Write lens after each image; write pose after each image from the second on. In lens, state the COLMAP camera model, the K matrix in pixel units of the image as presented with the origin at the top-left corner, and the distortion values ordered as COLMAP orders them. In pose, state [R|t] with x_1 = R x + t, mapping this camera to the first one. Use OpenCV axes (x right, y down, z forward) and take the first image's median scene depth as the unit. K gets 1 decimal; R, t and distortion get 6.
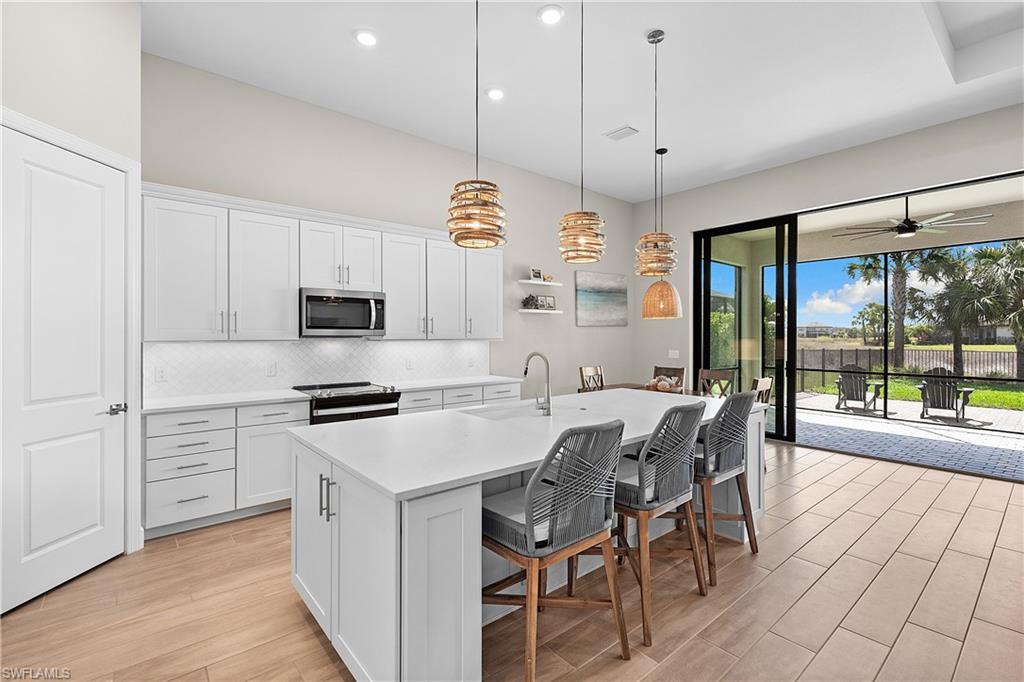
lens RADIAL K [[458.2, 0, 507.7], [0, 458.2, 336.3], [0, 0, 1]] dist [-0.000697, -0.000379]
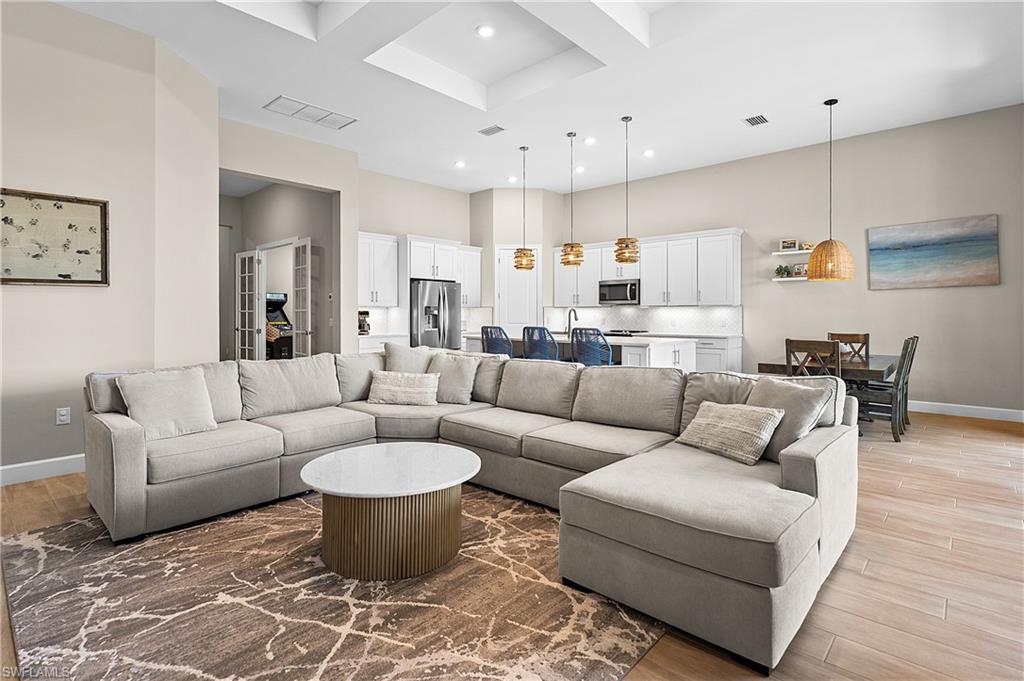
lens RADIAL K [[505.4, 0, 505.3], [0, 505.4, 315.3], [0, 0, 1]] dist [0.001771, 0.000331]
pose [[0.132401, 0.001203, -0.991196, 1.128119], [-0.001183, 0.999999, 0.001056, 0.029494], [0.991196, 0.001032, 0.132402, 0.173351]]
